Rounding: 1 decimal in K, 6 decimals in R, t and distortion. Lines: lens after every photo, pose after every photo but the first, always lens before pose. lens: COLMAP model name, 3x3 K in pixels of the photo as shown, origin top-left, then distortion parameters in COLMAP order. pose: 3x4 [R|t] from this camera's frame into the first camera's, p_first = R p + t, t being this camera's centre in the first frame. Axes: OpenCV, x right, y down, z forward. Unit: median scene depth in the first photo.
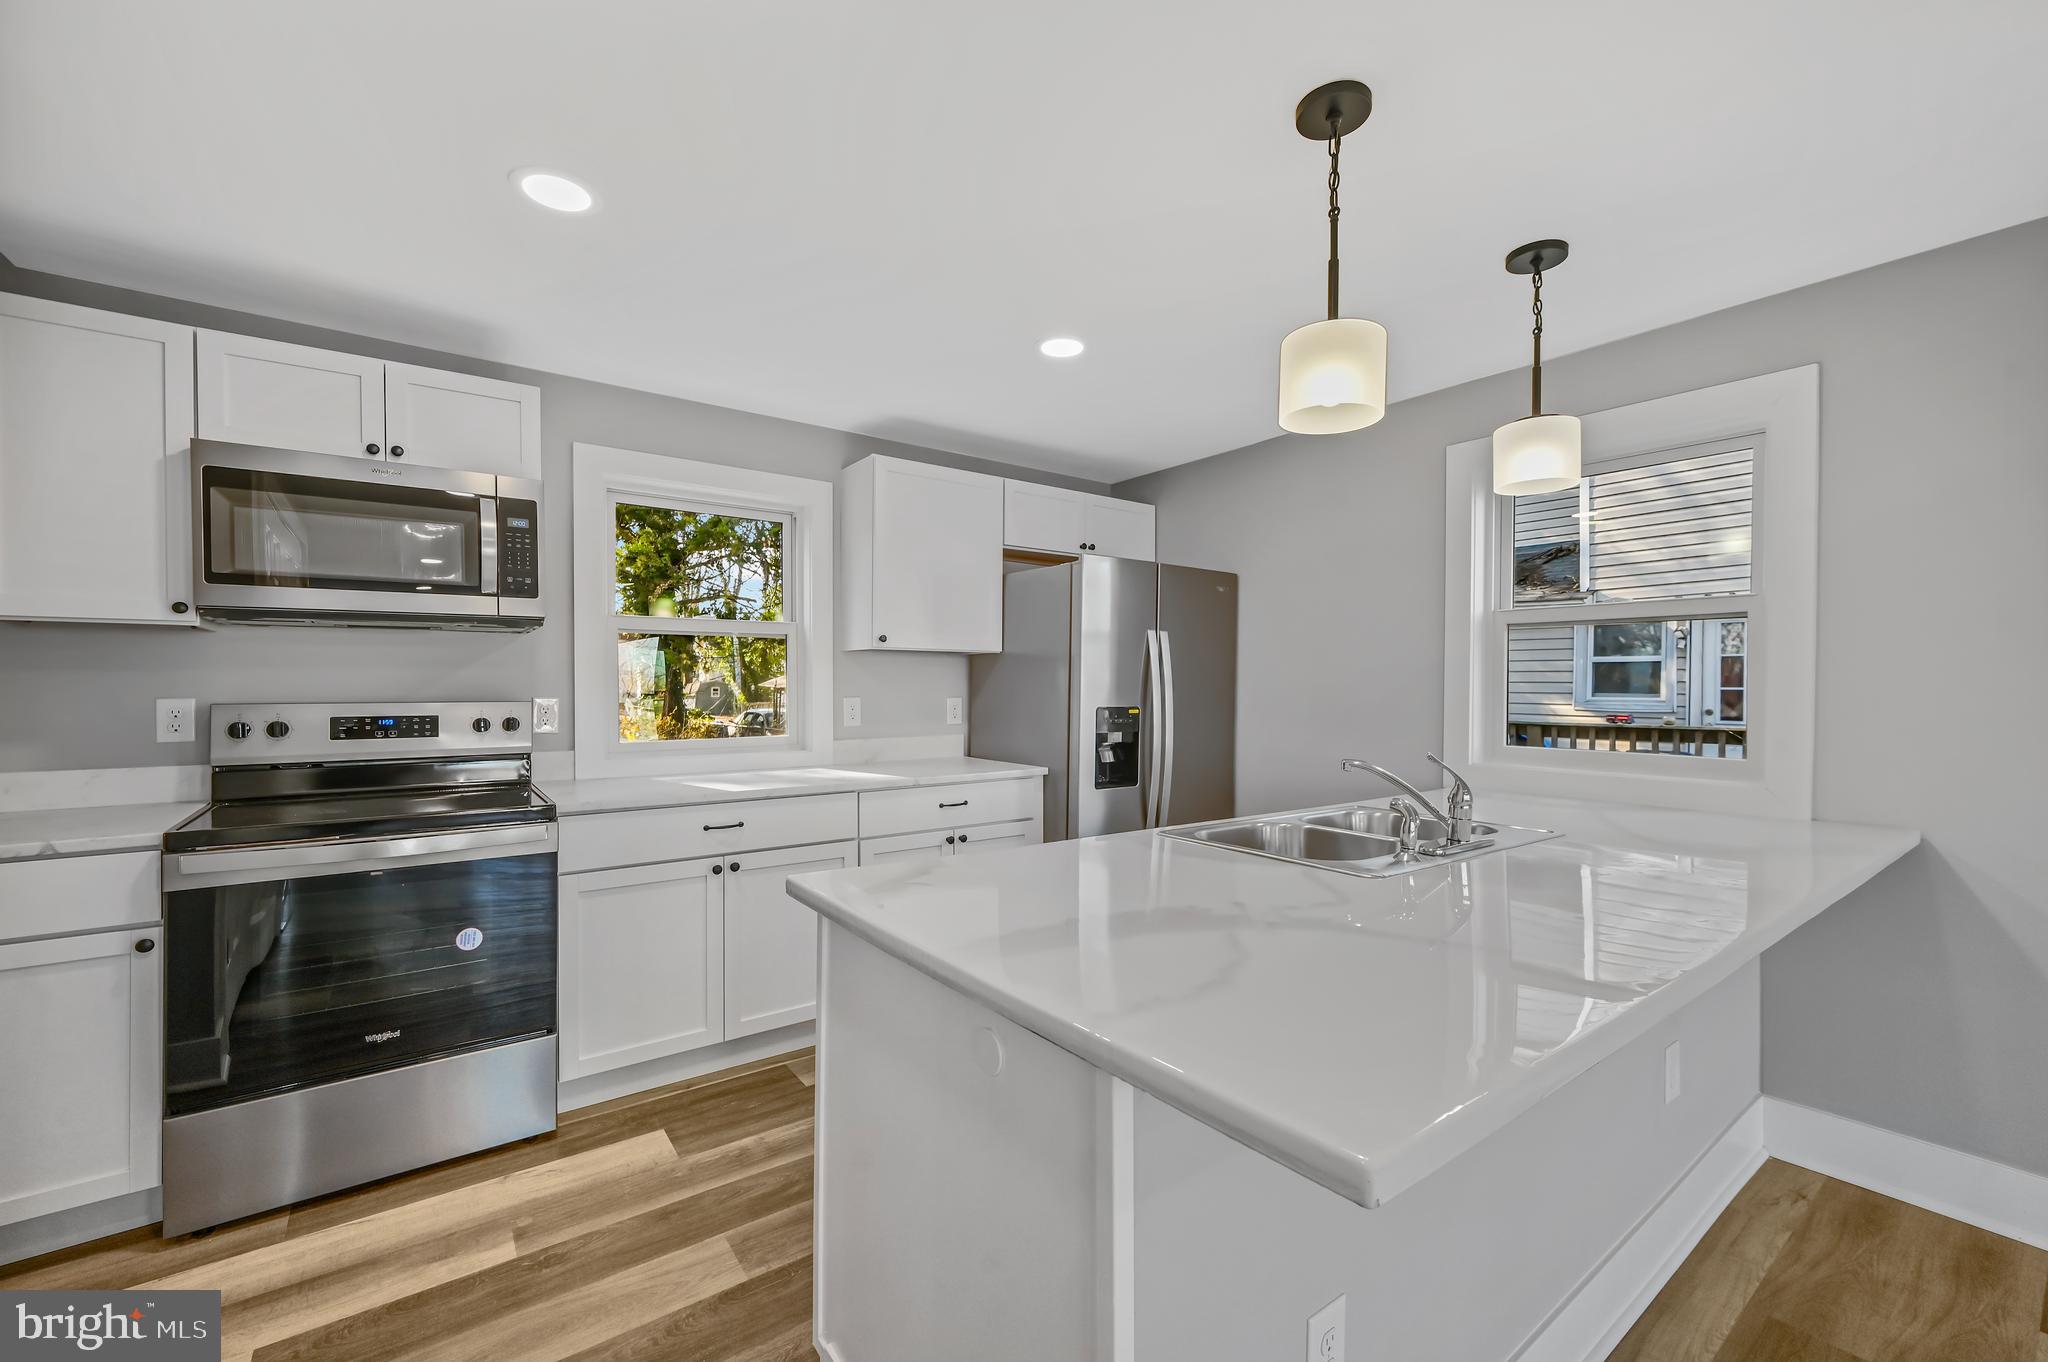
lens RADIAL K [[820.1, 0, 1037.3], [0, 820.1, 696.0], [0, 0, 1]] dist [-0.002620, -0.000482]
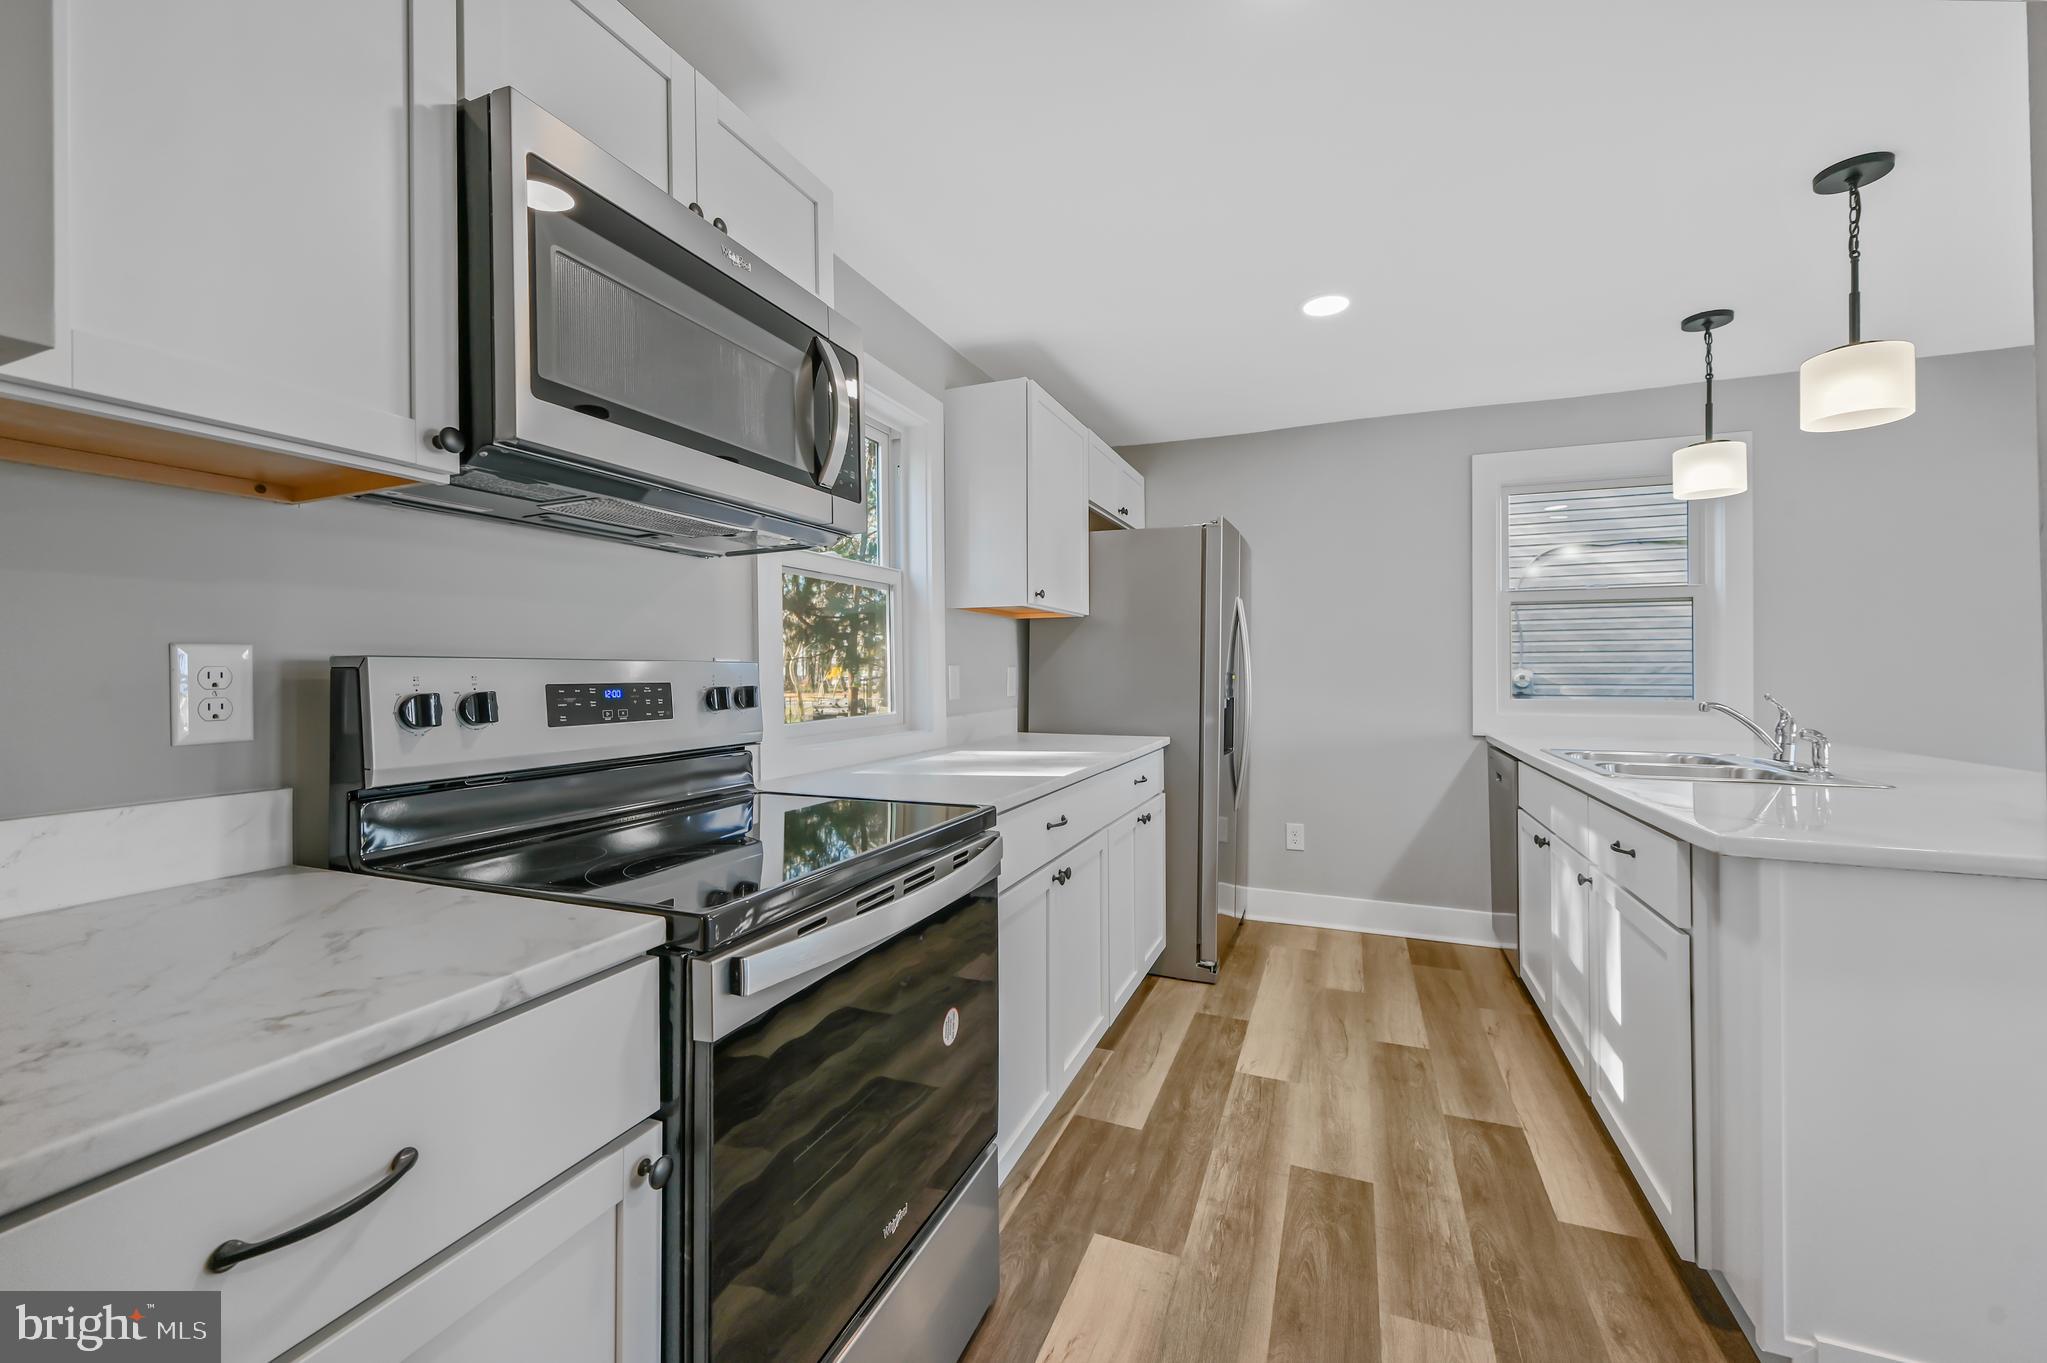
lens RADIAL K [[822.2, 0, 1017.2], [0, 822.2, 670.0], [0, 0, 1]] dist [0.003334, 0.000154]
pose [[0.859339, -0.001182, 0.511406, -0.888012], [0.007182, 0.999927, -0.009758, 0.024013], [-0.511356, 0.012058, 0.859284, 0.382902]]
